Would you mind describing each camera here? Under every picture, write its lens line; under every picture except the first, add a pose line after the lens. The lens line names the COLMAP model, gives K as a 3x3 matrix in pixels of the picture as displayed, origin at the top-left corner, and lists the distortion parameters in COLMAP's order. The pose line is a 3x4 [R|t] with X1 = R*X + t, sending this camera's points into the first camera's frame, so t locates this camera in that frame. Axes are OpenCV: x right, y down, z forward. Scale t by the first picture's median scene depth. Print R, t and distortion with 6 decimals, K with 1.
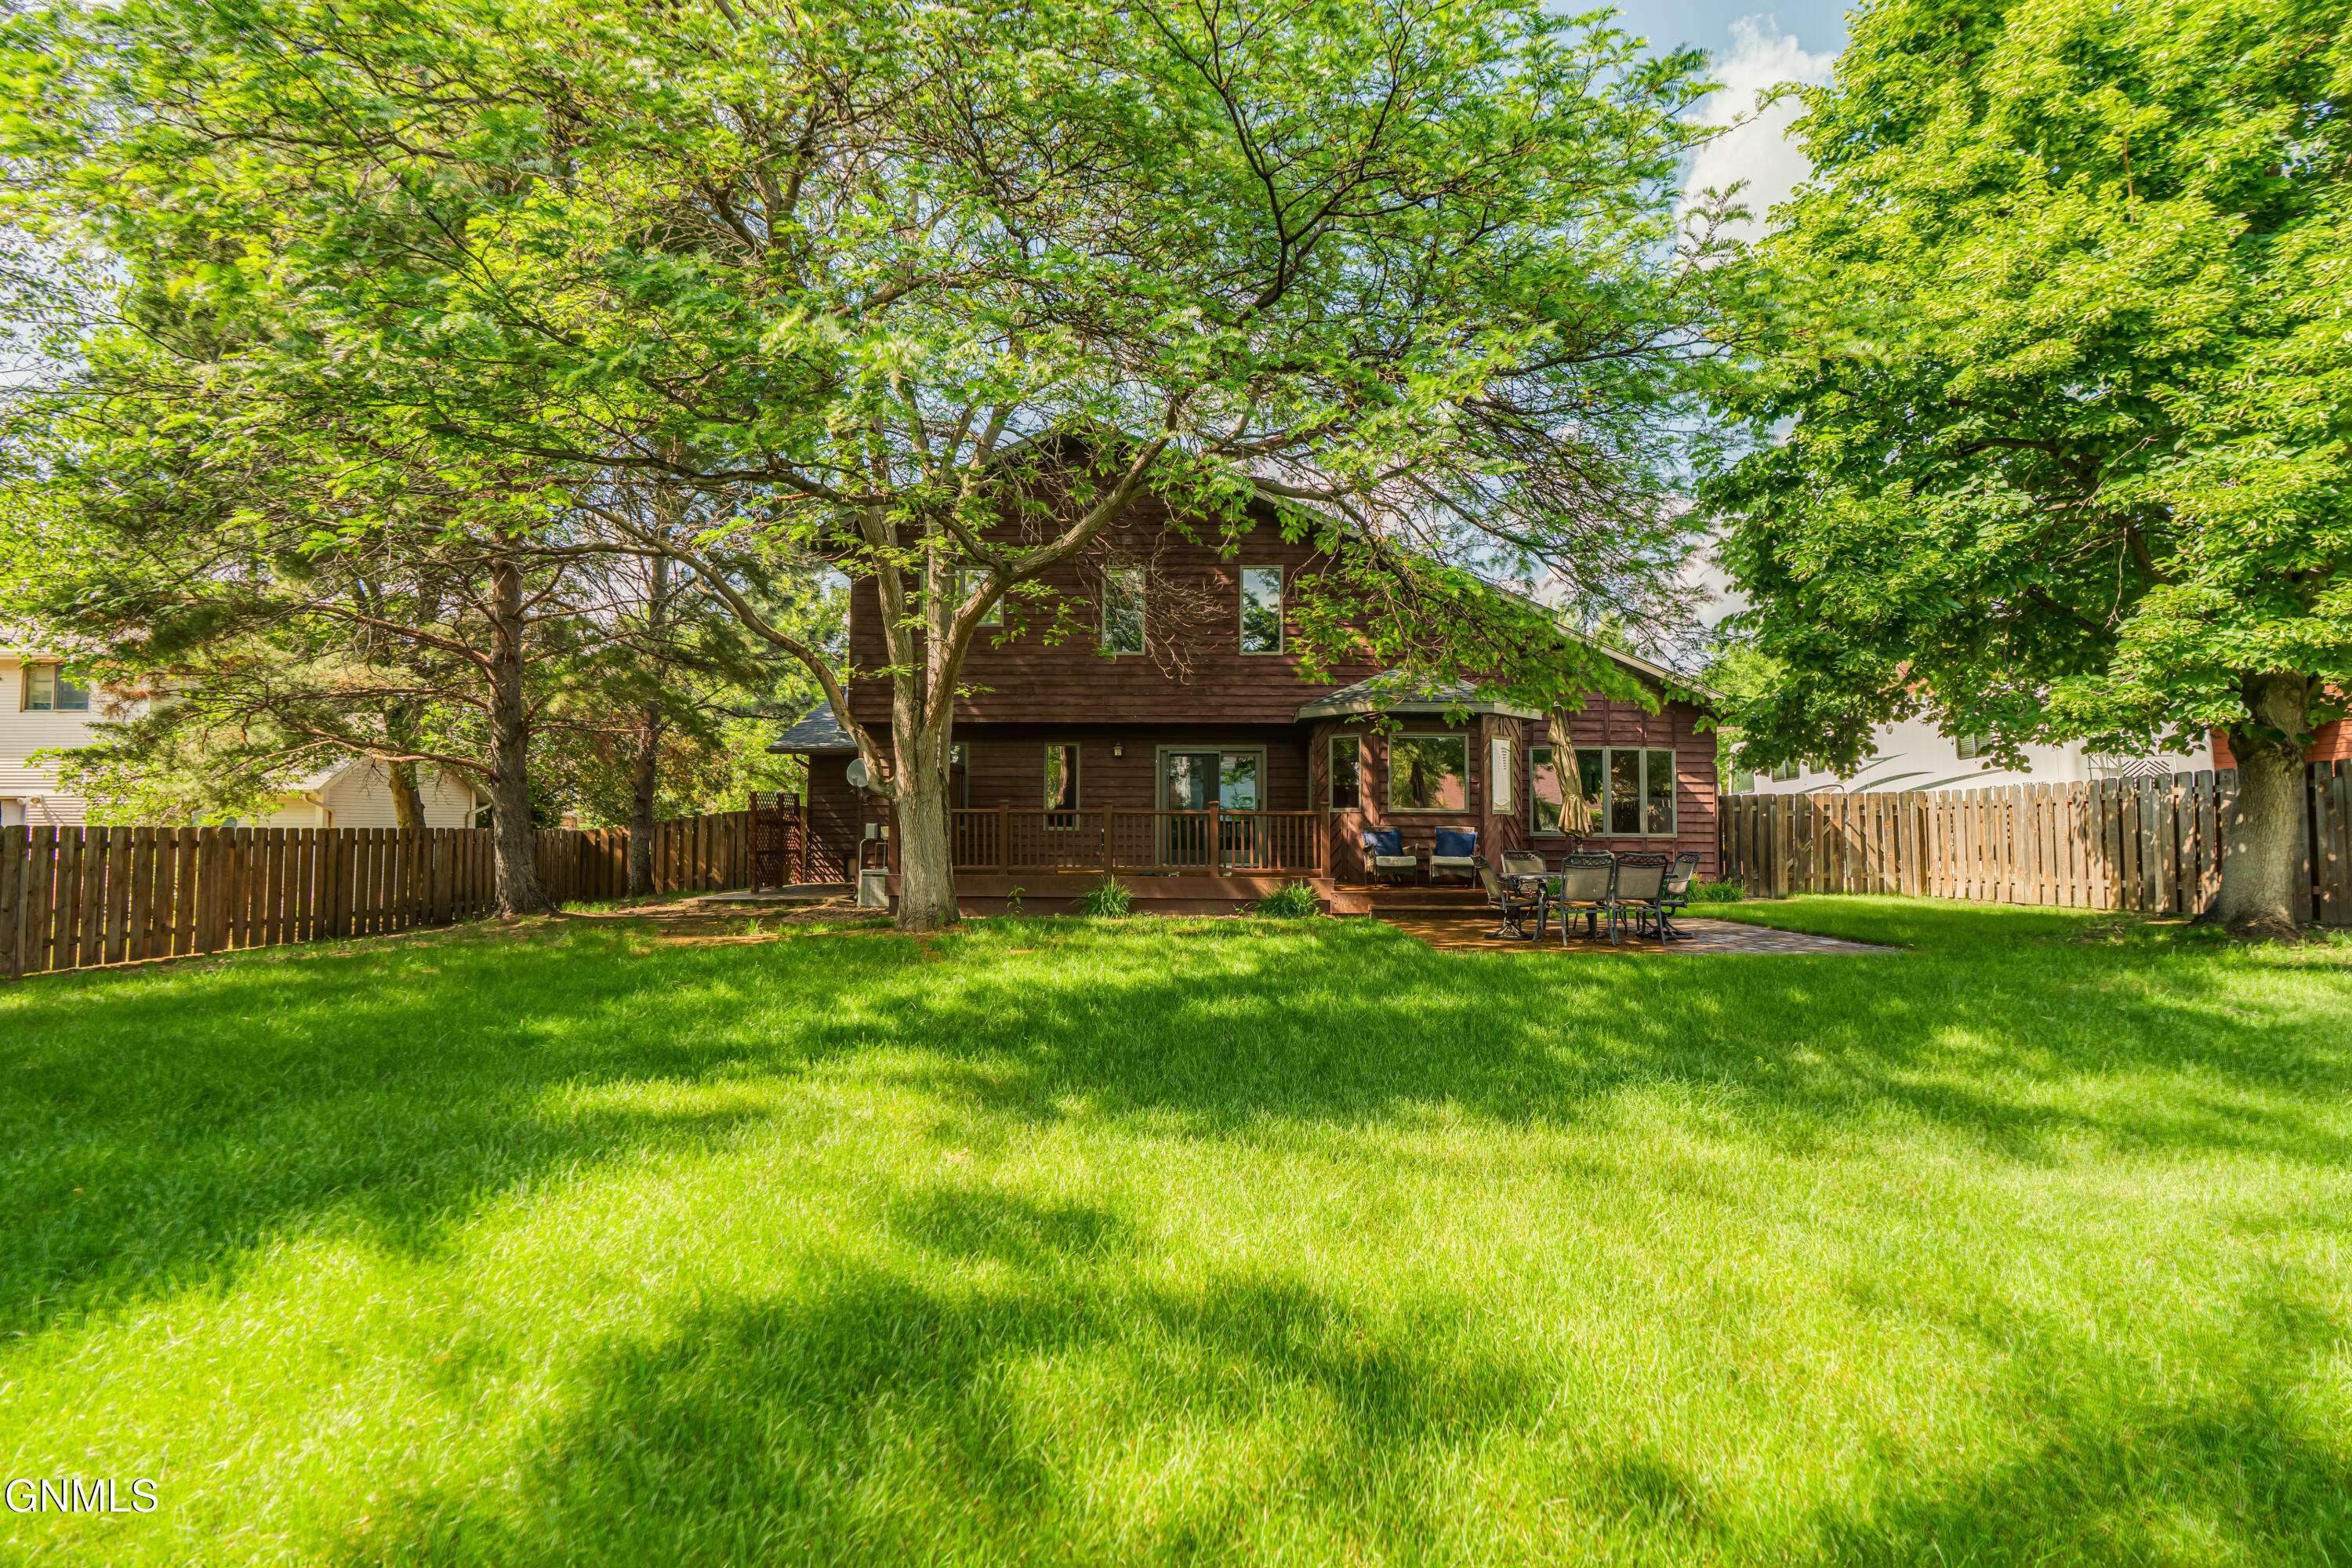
lens RADIAL K [[1099.0, 0, 1155.9], [0, 1099.0, 783.5], [0, 0, 1]] dist [-0.000336, 0.001575]
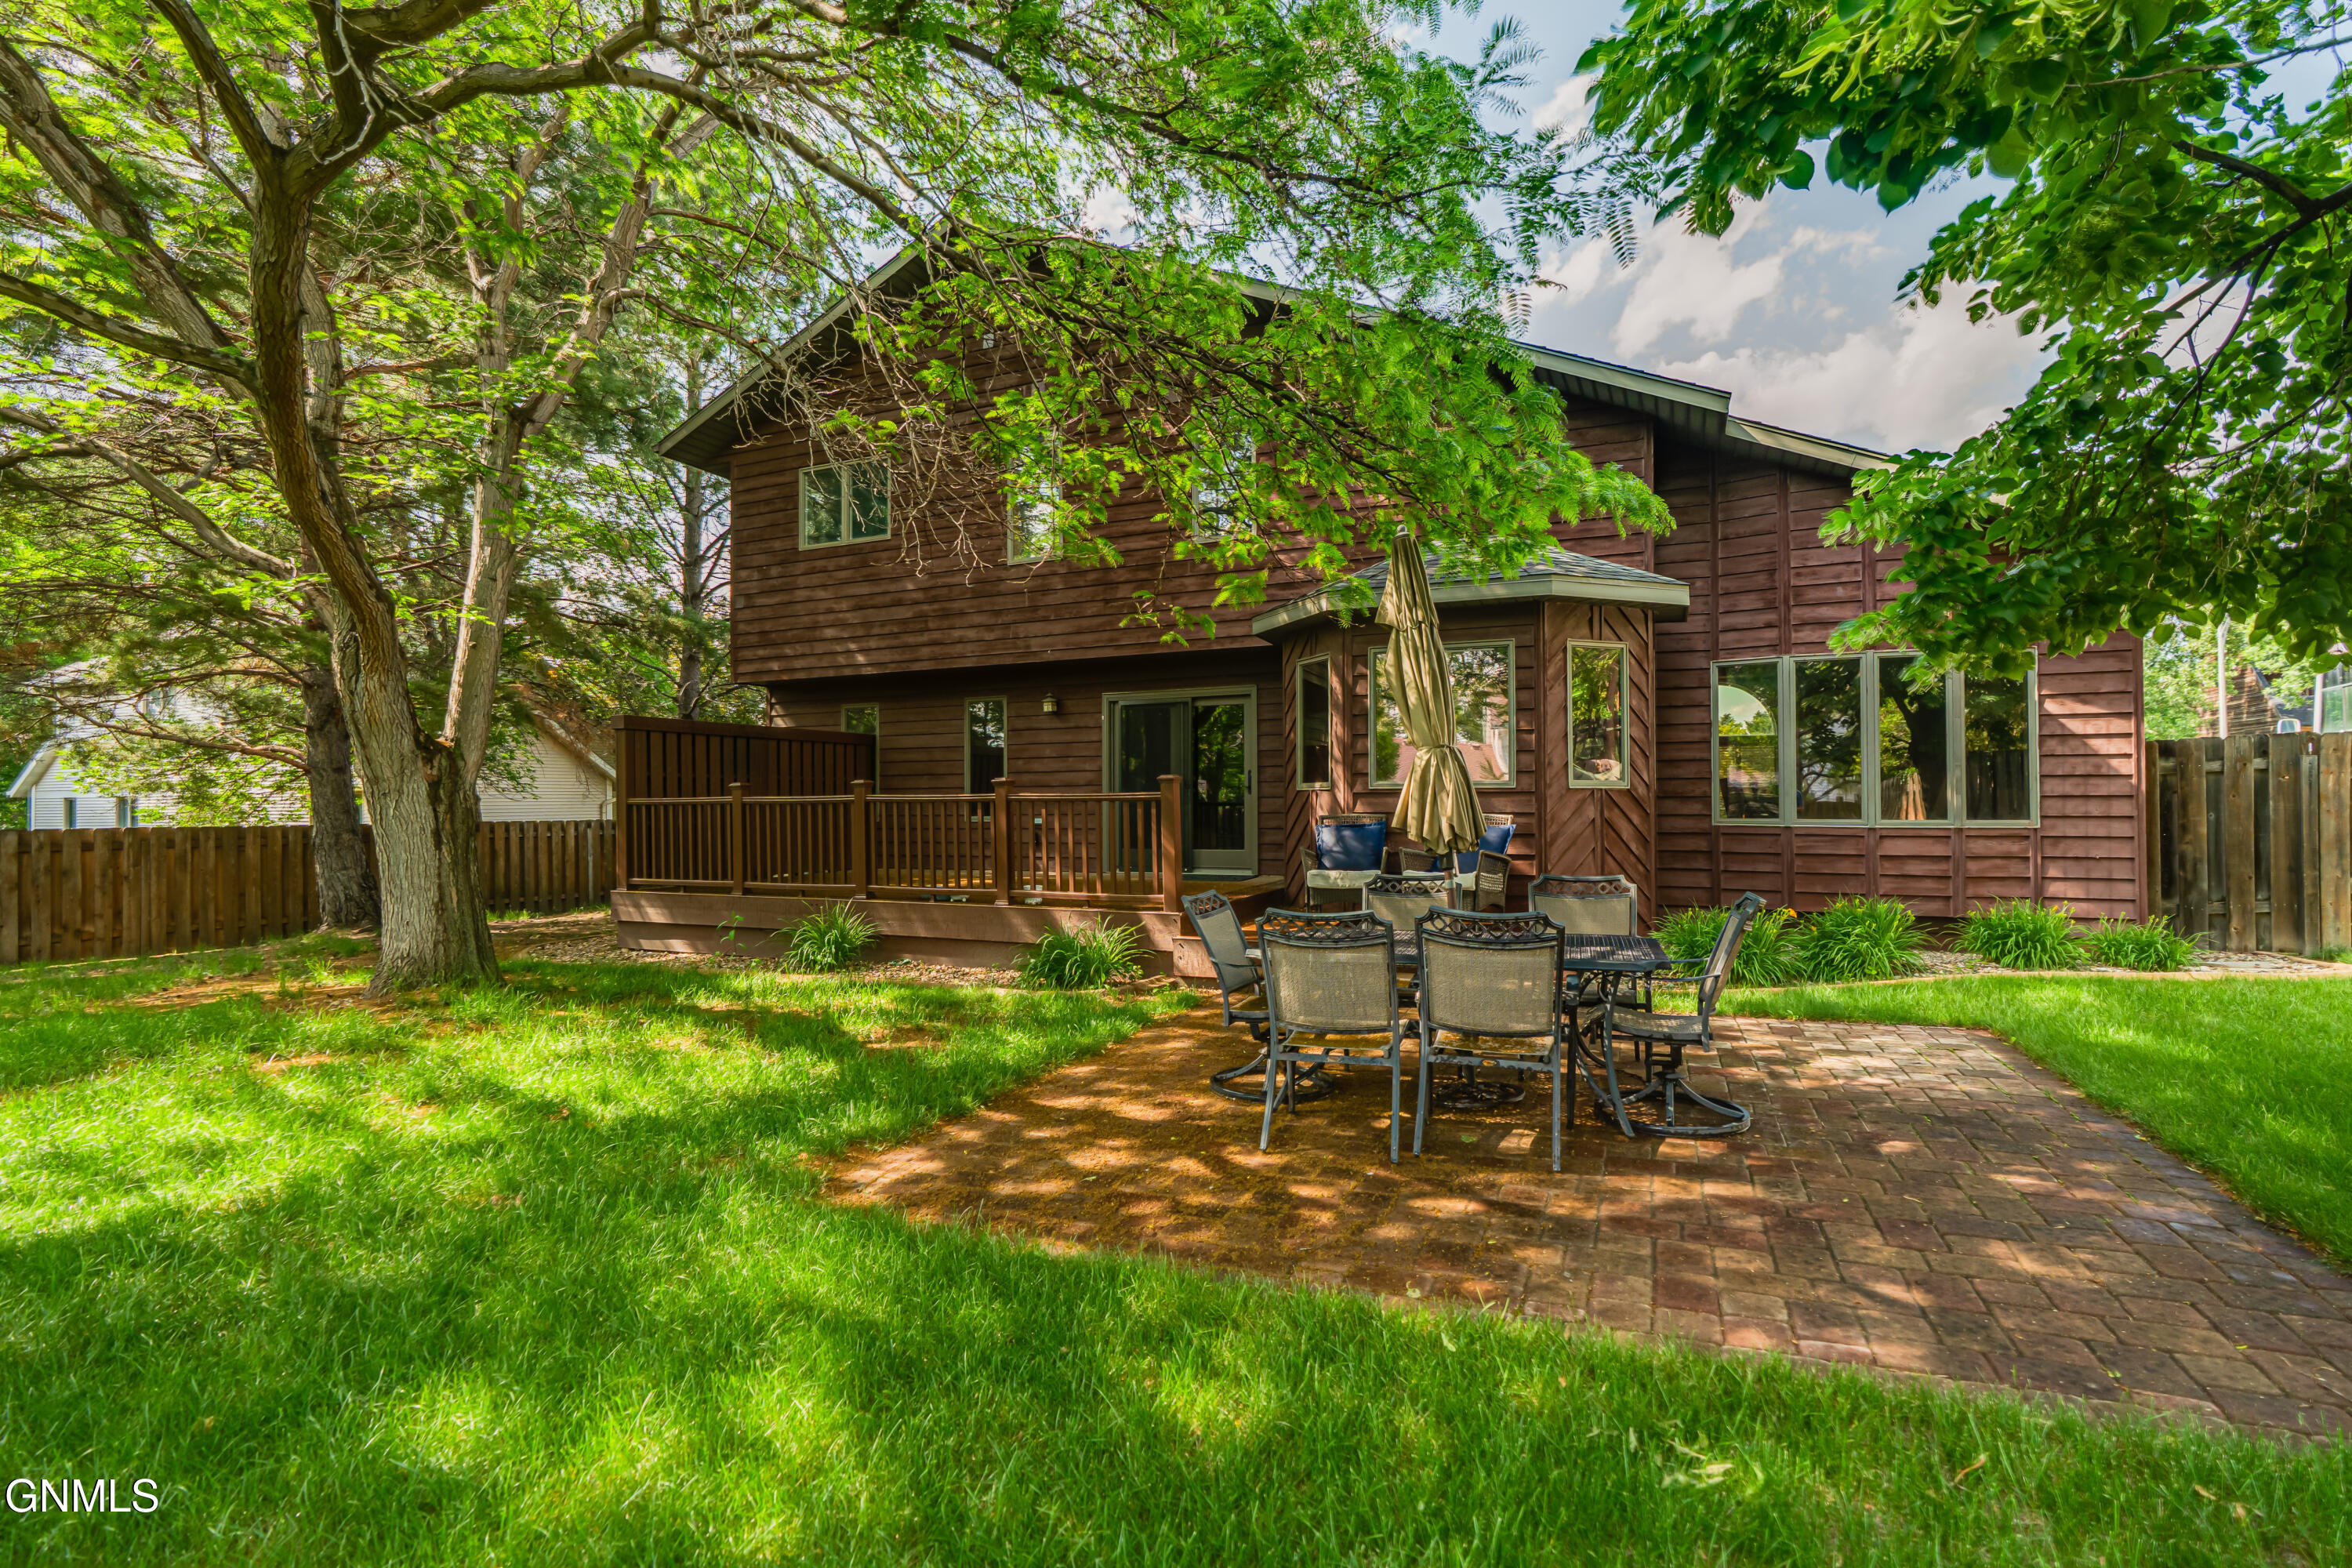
lens RADIAL K [[1099.0, 0, 1155.9], [0, 1099.0, 783.5], [0, 0, 1]] dist [-0.000336, 0.001575]
pose [[0.929649, -0.020391, -0.367881, 0.291561], [0.027691, 0.999510, 0.014575, 0.011150], [0.367403, -0.023737, 0.929759, 0.407665]]
